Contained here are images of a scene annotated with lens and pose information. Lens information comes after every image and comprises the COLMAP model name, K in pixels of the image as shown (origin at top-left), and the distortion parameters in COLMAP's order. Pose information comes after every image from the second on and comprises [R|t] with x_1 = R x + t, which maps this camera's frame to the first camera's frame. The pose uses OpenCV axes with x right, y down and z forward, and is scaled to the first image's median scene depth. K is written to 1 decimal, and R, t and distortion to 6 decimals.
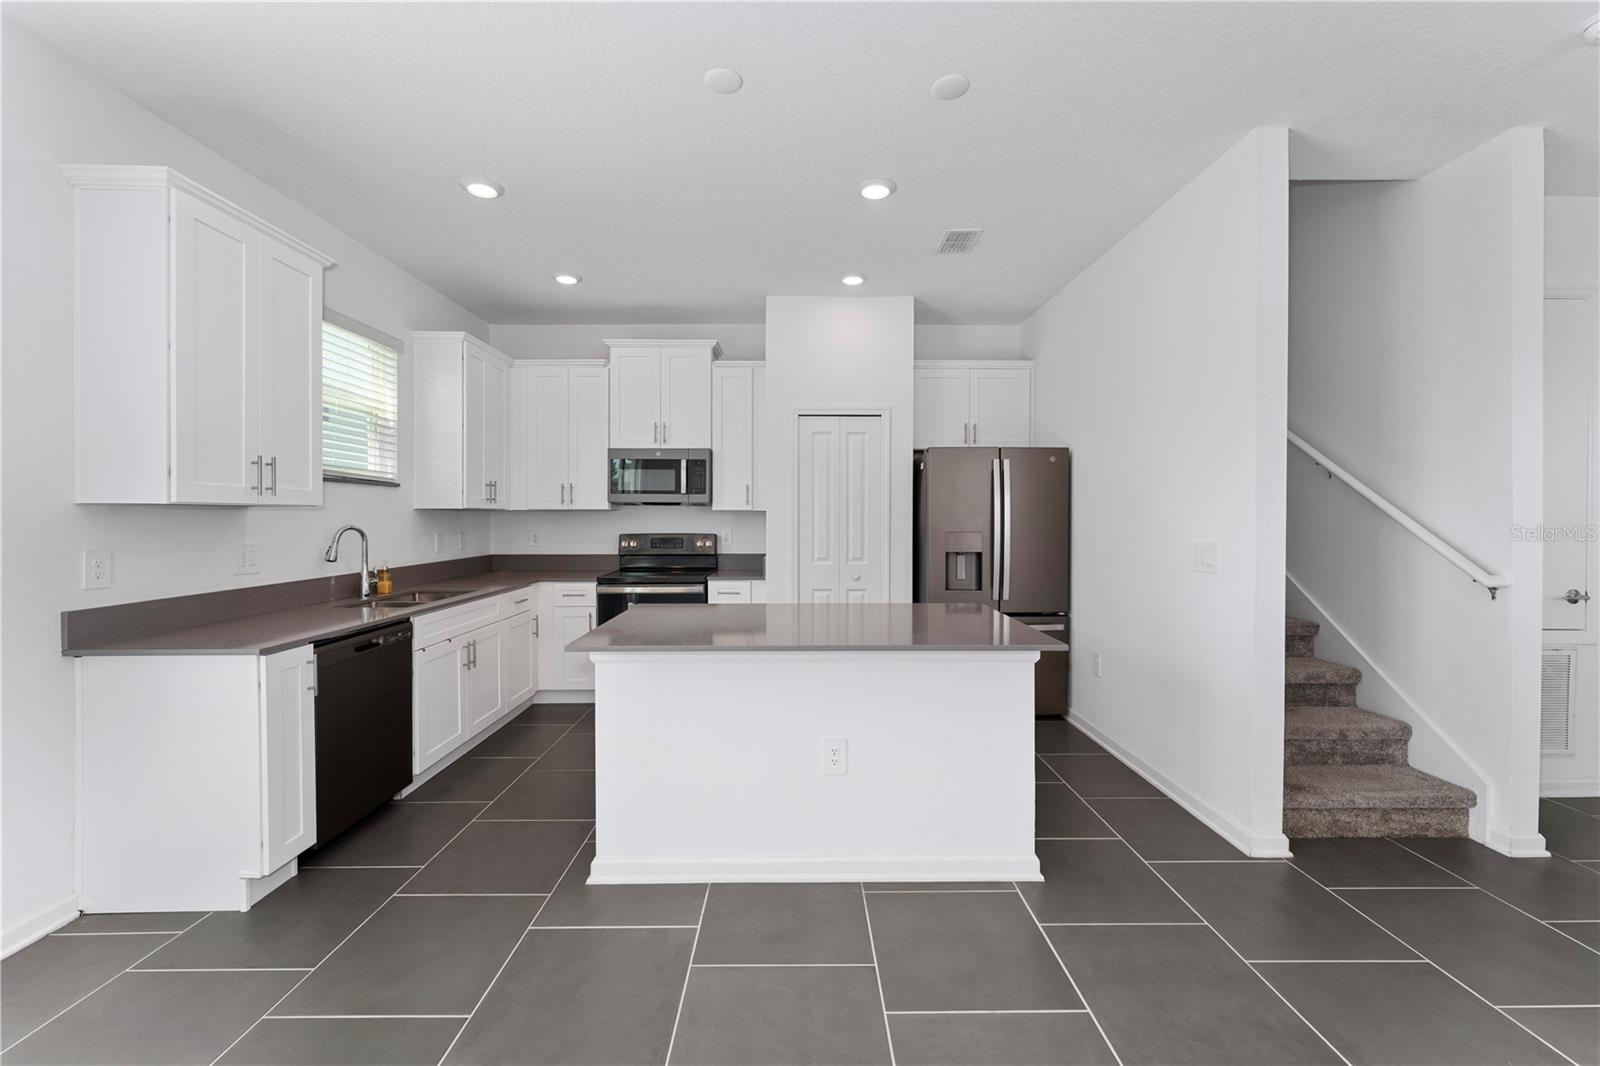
lens RADIAL K [[642.1, 0, 801.1], [0, 642.1, 522.1], [0, 0, 1]] dist [-0.000145, 0.000084]
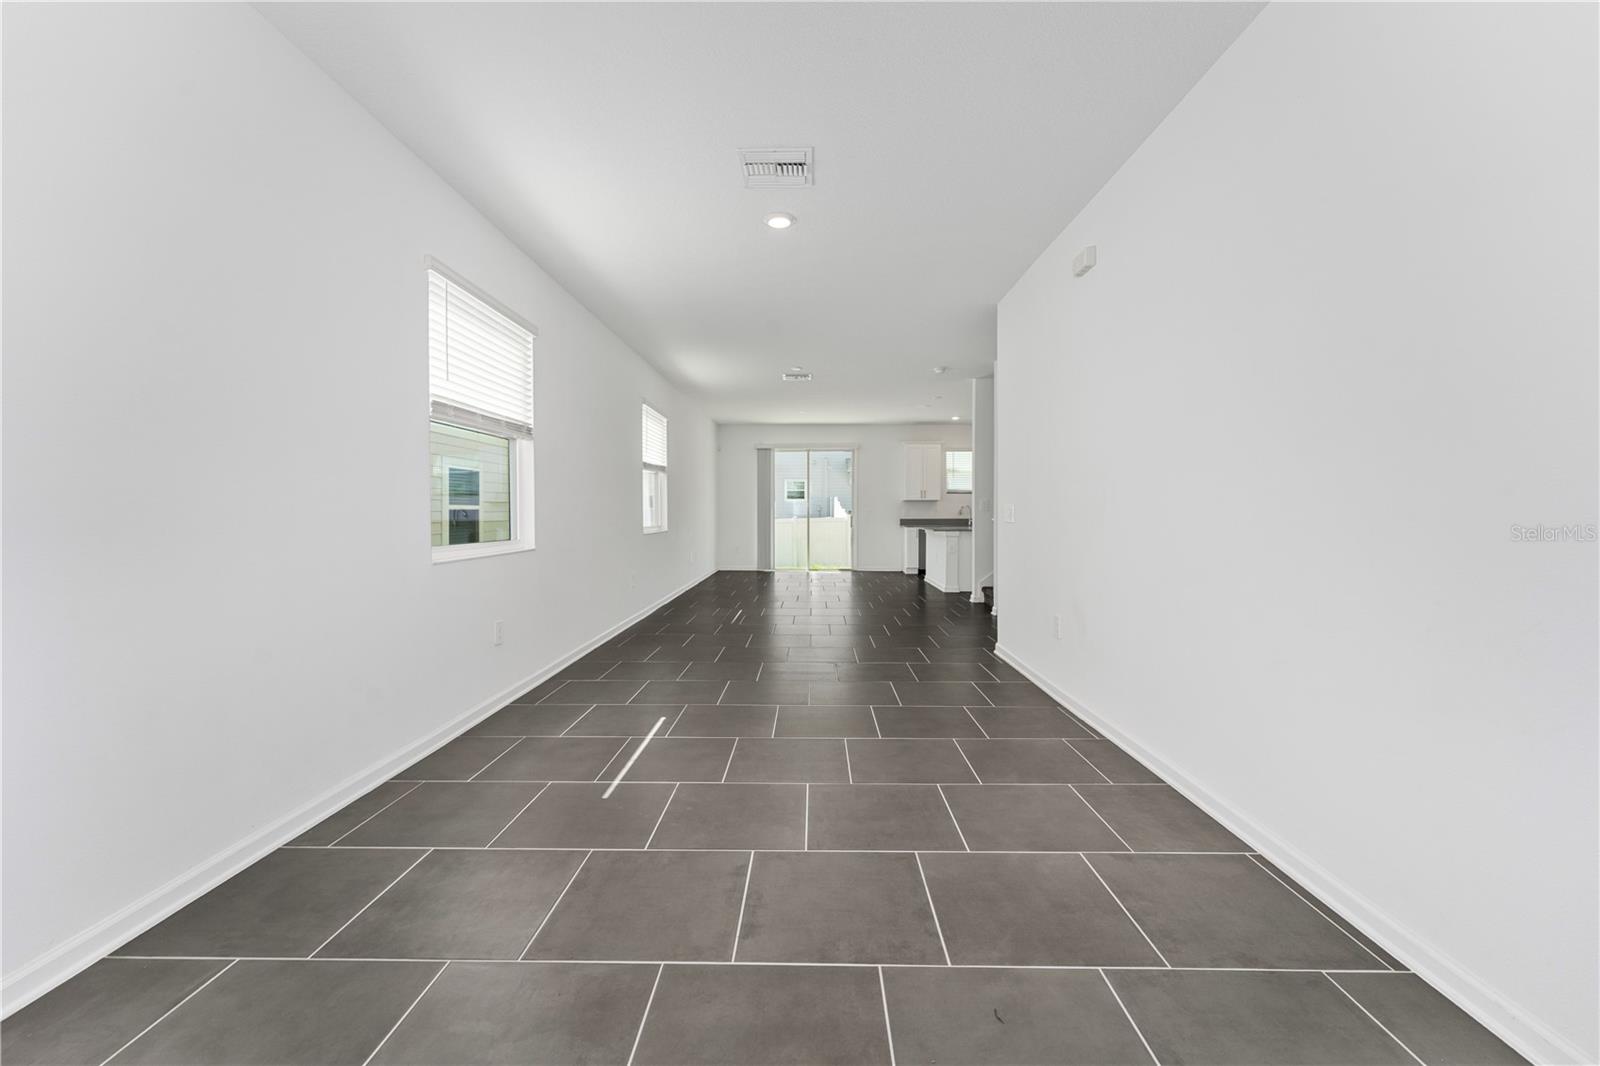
lens RADIAL K [[642.1, 0, 801.1], [0, 642.1, 522.1], [0, 0, 1]] dist [-0.000145, 0.000084]
pose [[-0.037582, 0.016842, -0.999152, 2.313784], [0.000792, 0.999858, 0.016824, 0.031296], [0.999293, -0.000159, -0.037590, 0.146636]]
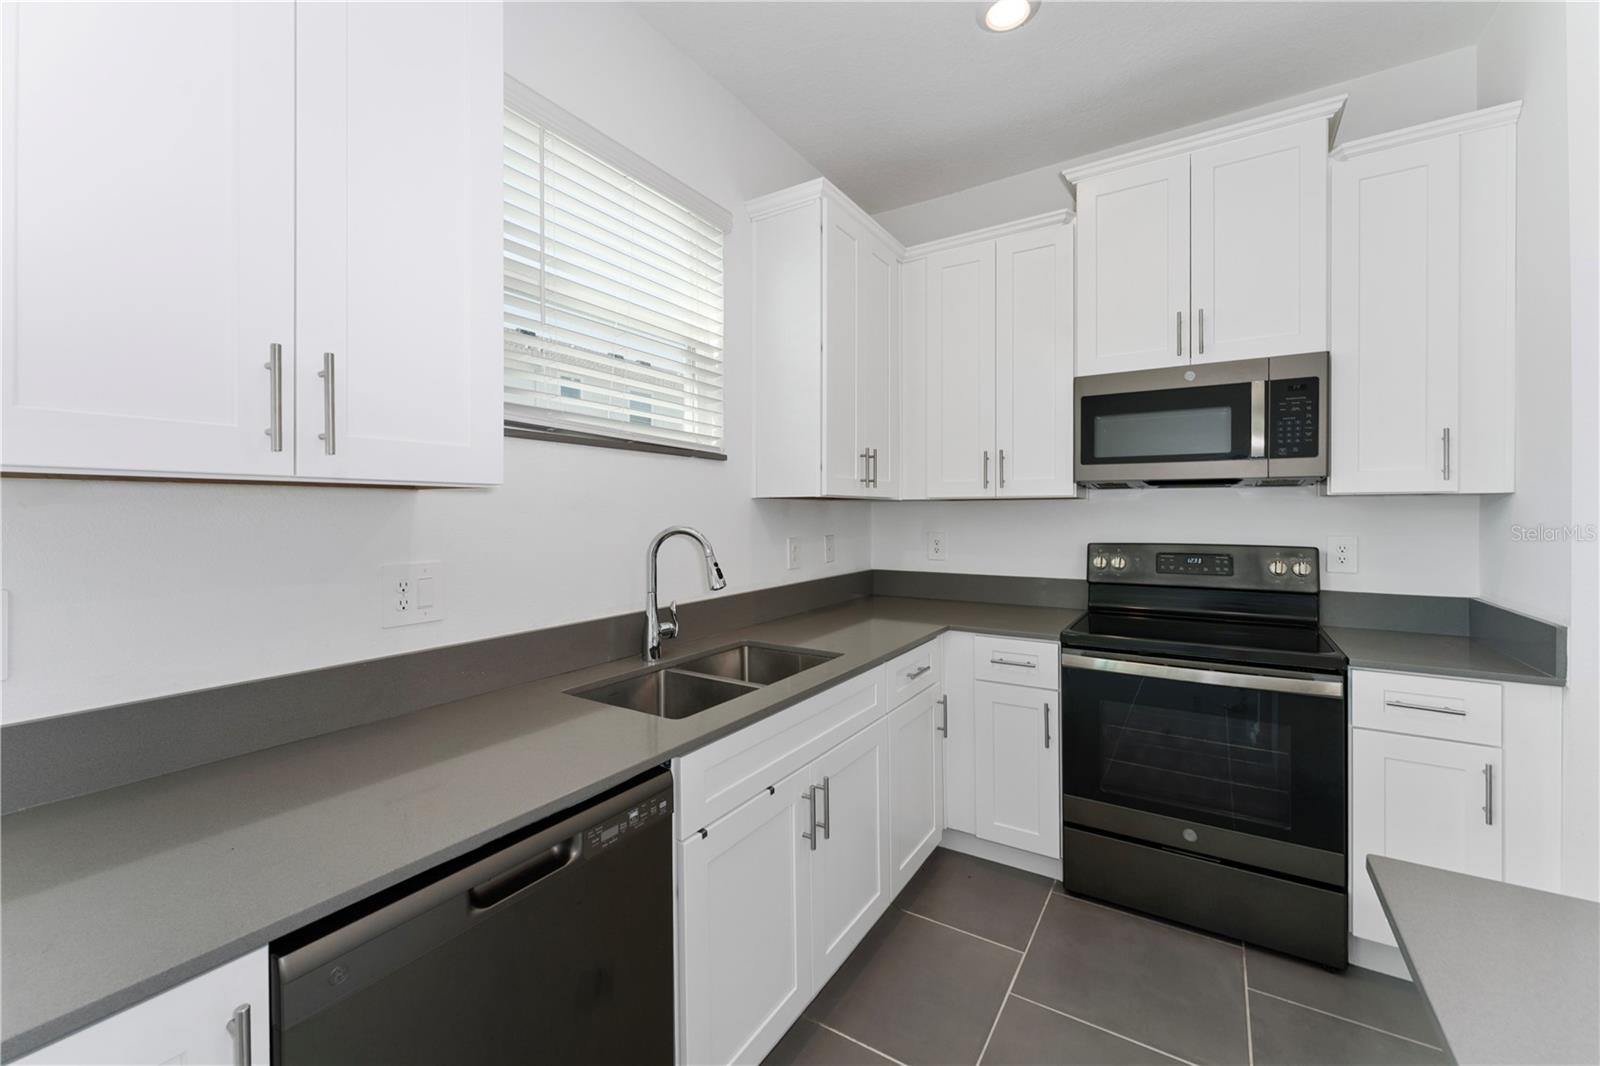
lens RADIAL K [[642.1, 0, 801.1], [0, 642.1, 522.1], [0, 0, 1]] dist [-0.000145, 0.000084]
pose [[0.838100, 0.006845, -0.545474, -0.216806], [-0.002658, 0.999961, 0.008464, -0.002619], [0.545510, -0.005644, 0.838085, 0.478560]]
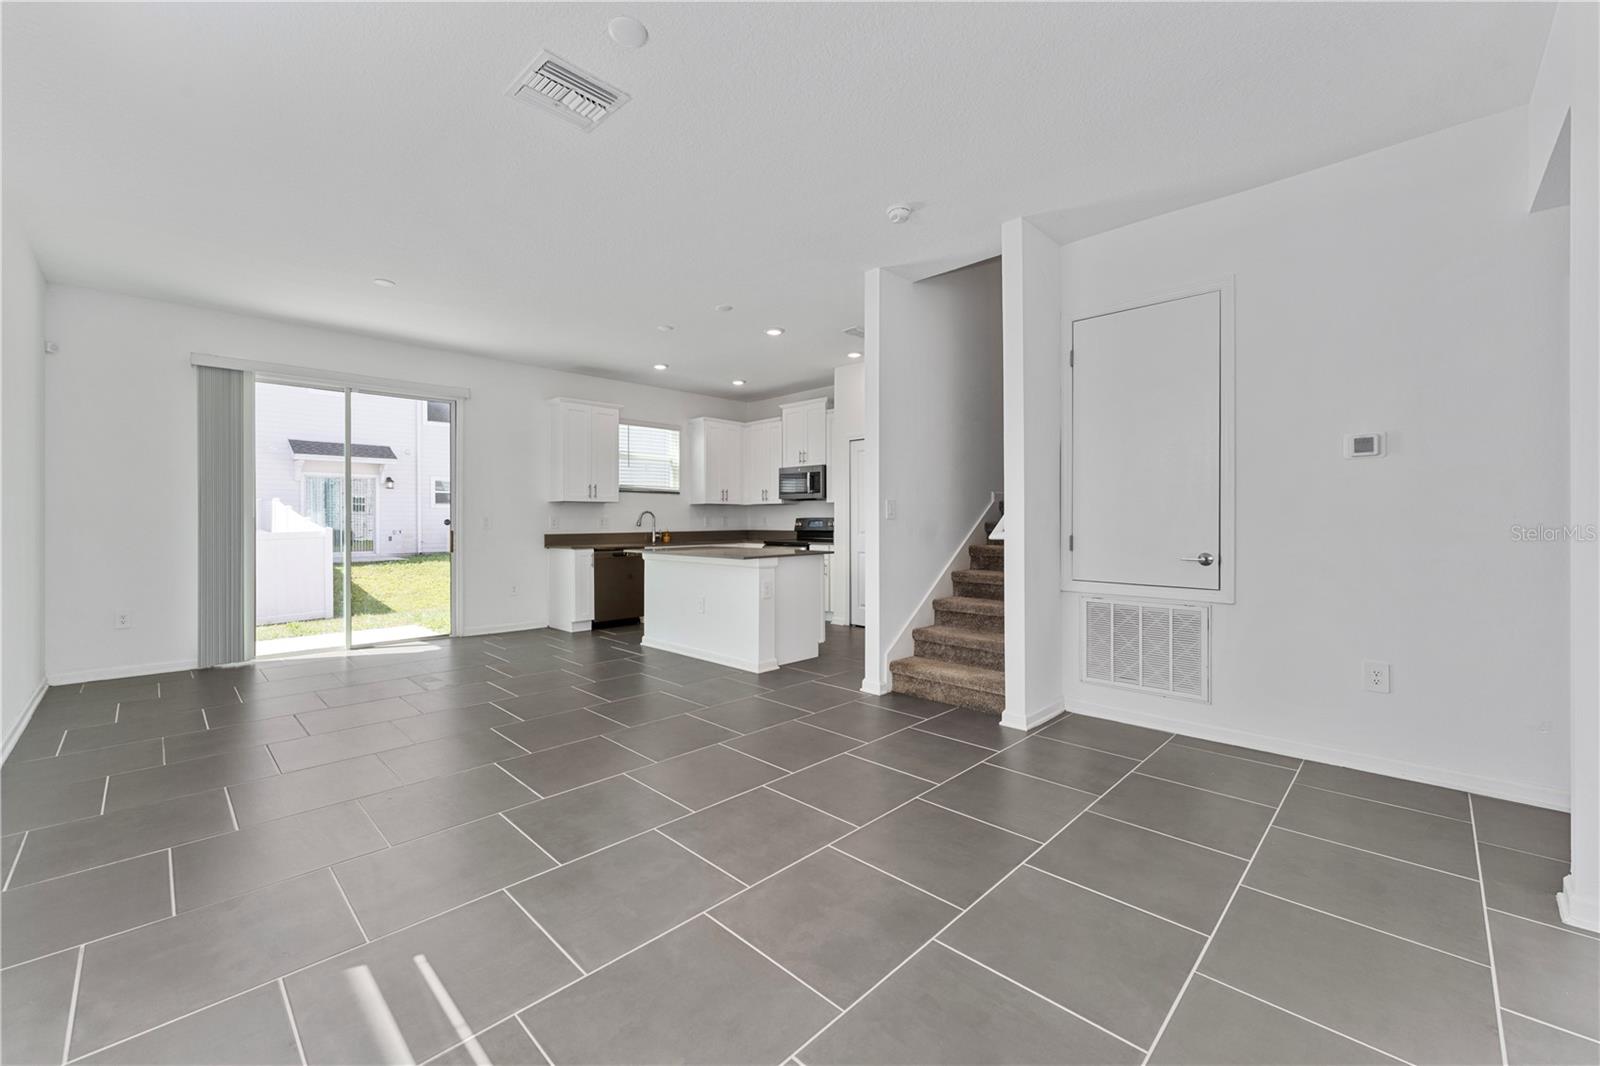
lens RADIAL K [[642.1, 0, 801.1], [0, 642.1, 522.1], [0, 0, 1]] dist [-0.000145, 0.000084]
pose [[0.707407, 0.000569, -0.706807, 1.034929], [-0.003761, 0.999989, -0.002960, 0.038231], [0.706797, 0.004752, 0.707401, -0.200915]]
